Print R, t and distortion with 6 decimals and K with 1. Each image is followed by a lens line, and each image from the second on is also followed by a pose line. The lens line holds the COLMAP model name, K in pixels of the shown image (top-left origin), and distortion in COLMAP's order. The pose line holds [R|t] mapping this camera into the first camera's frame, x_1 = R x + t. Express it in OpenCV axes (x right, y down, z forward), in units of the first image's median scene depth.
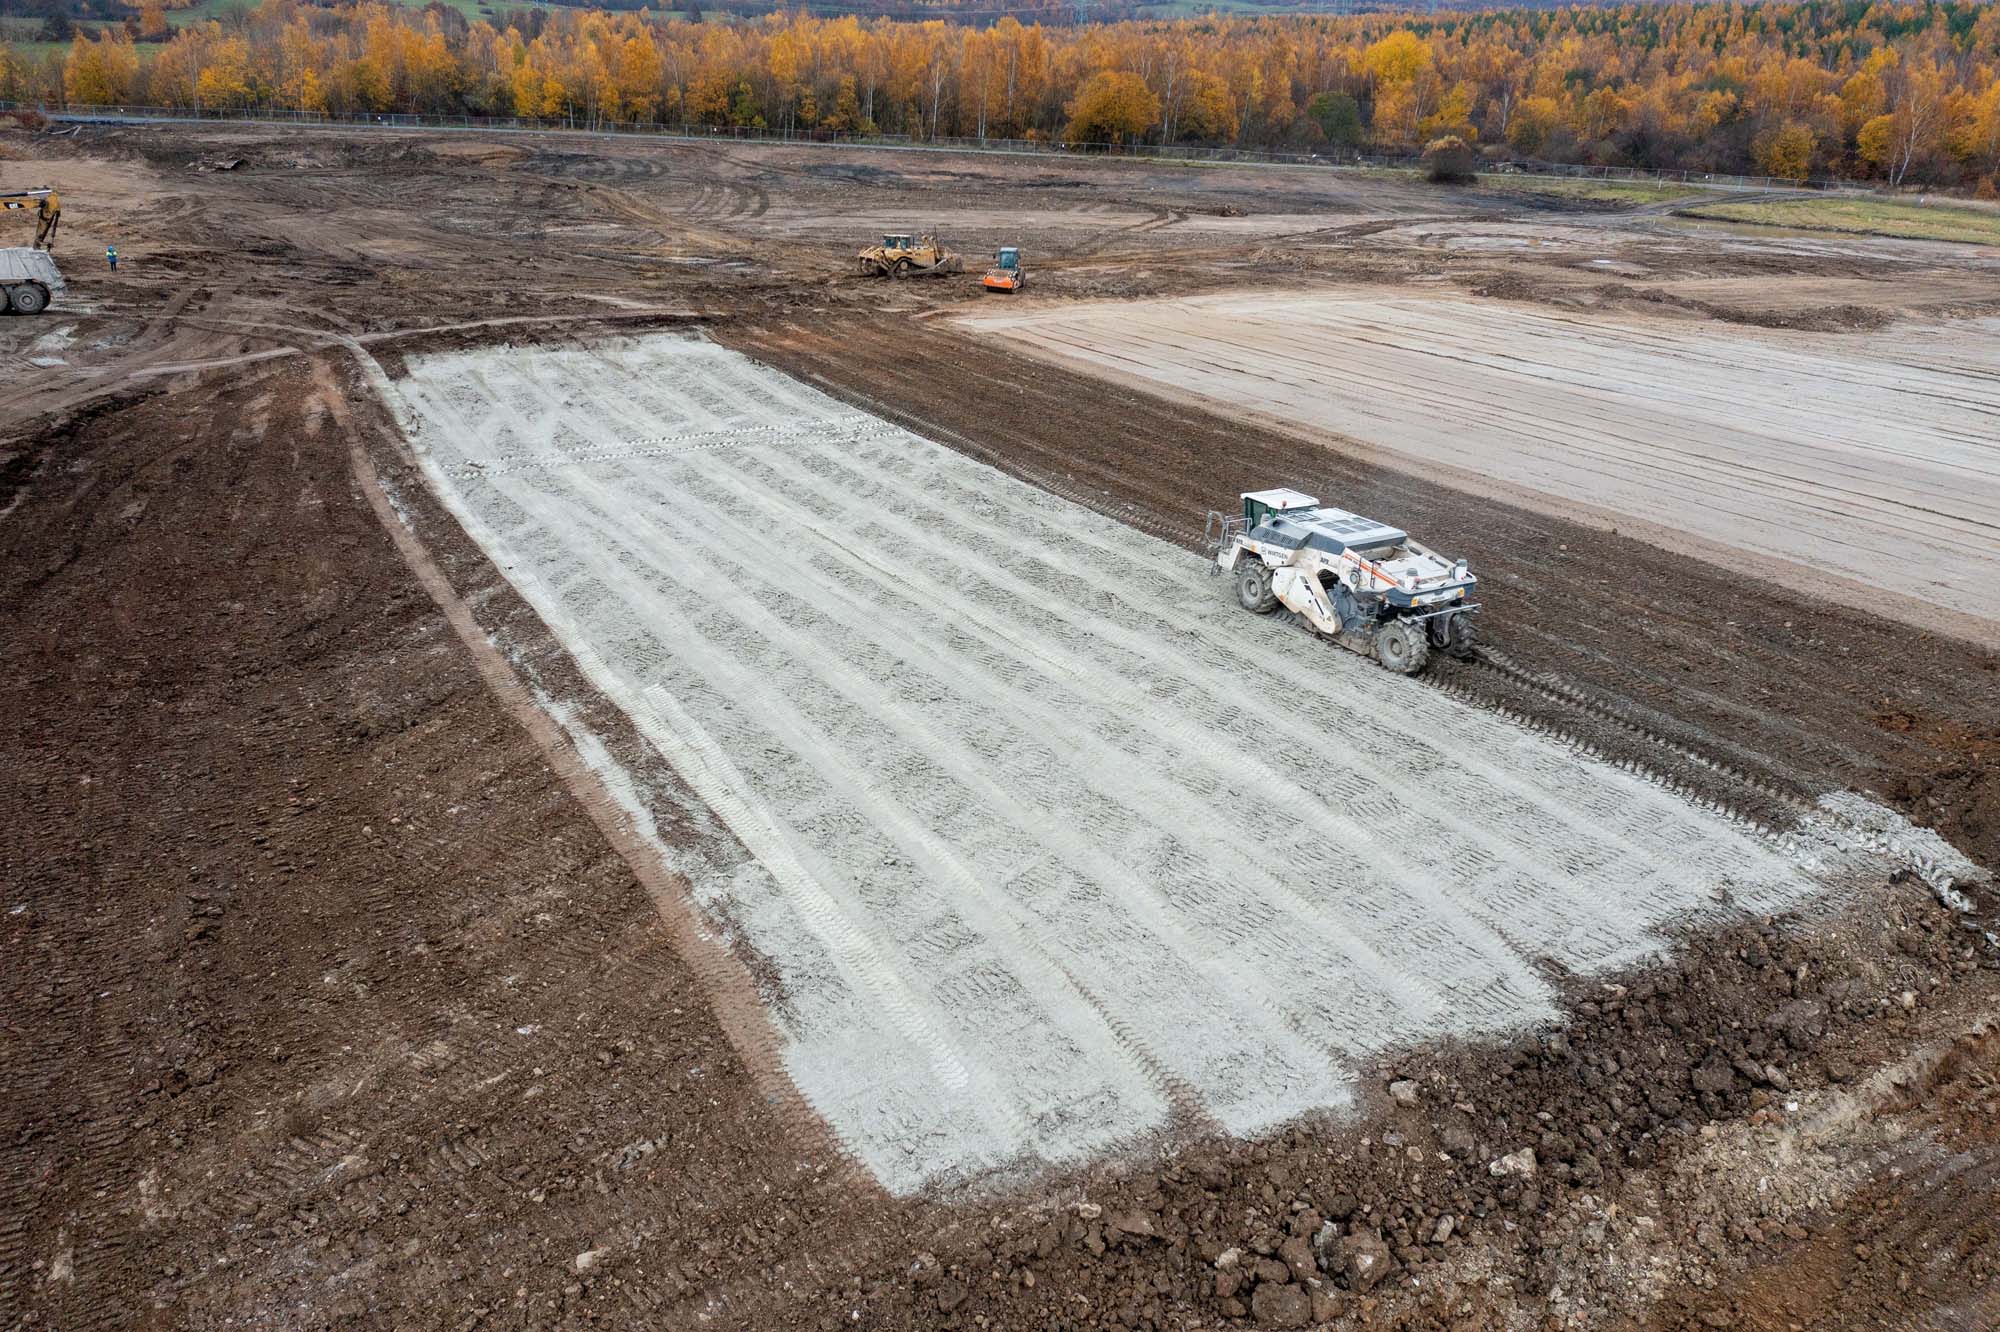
lens RADIAL K [[1569.6, 0, 999.5], [0, 1569.6, 674.7], [0, 0, 1]] dist [-0.024141, 0.011127]
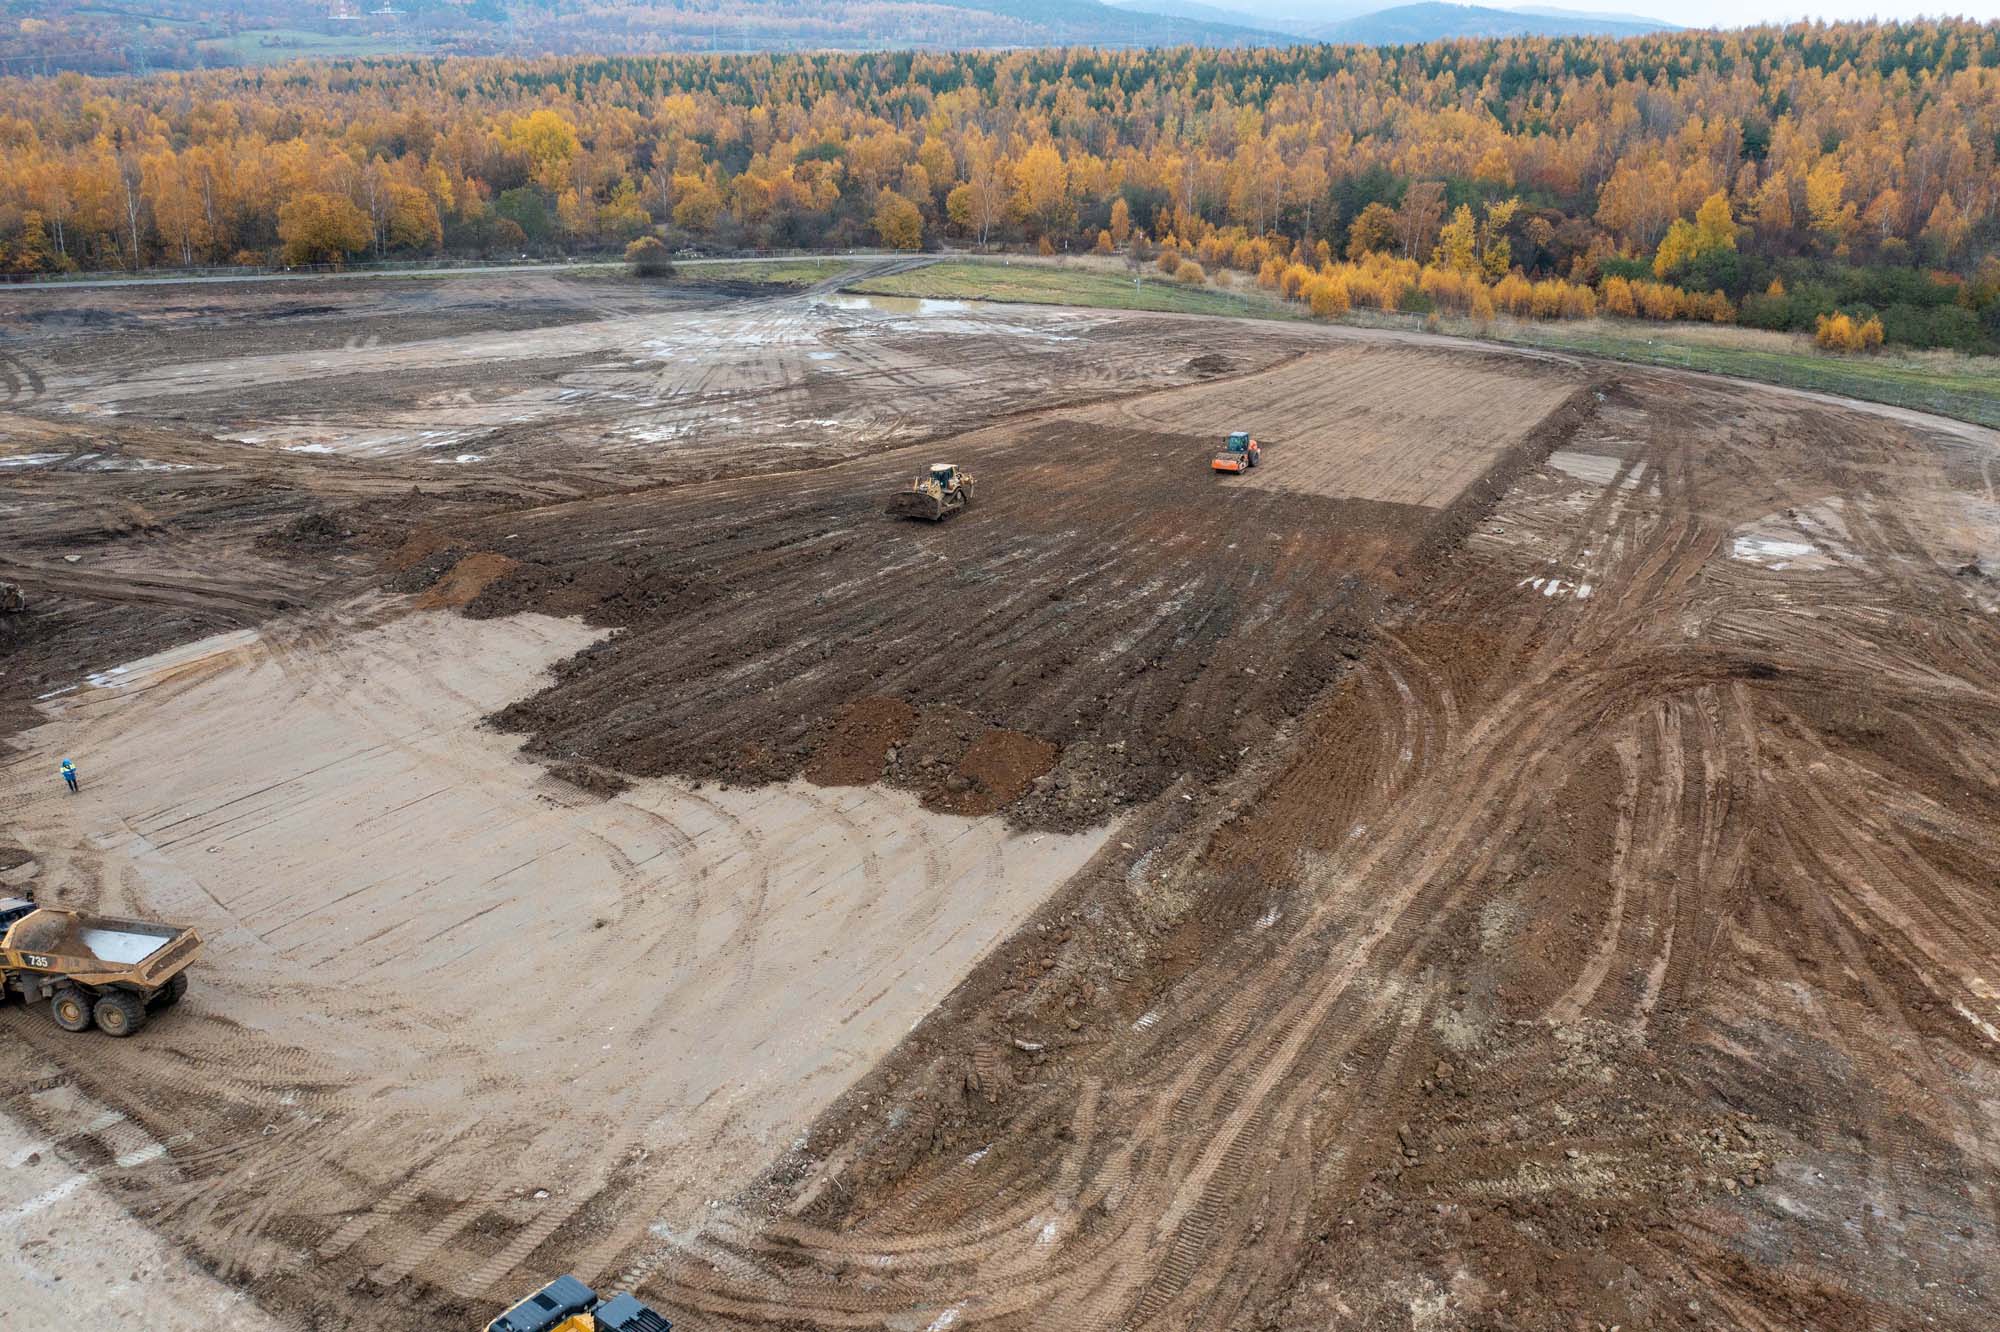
lens RADIAL K [[1569.6, 0, 1003.3], [0, 1569.6, 668.0], [0, 0, 1]] dist [-0.024141, 0.011127]
pose [[0.855929, -0.198851, 0.477330, -0.098482], [0.203474, 0.978152, 0.042628, -0.022780], [-0.475378, 0.060638, 0.877690, -0.125668]]
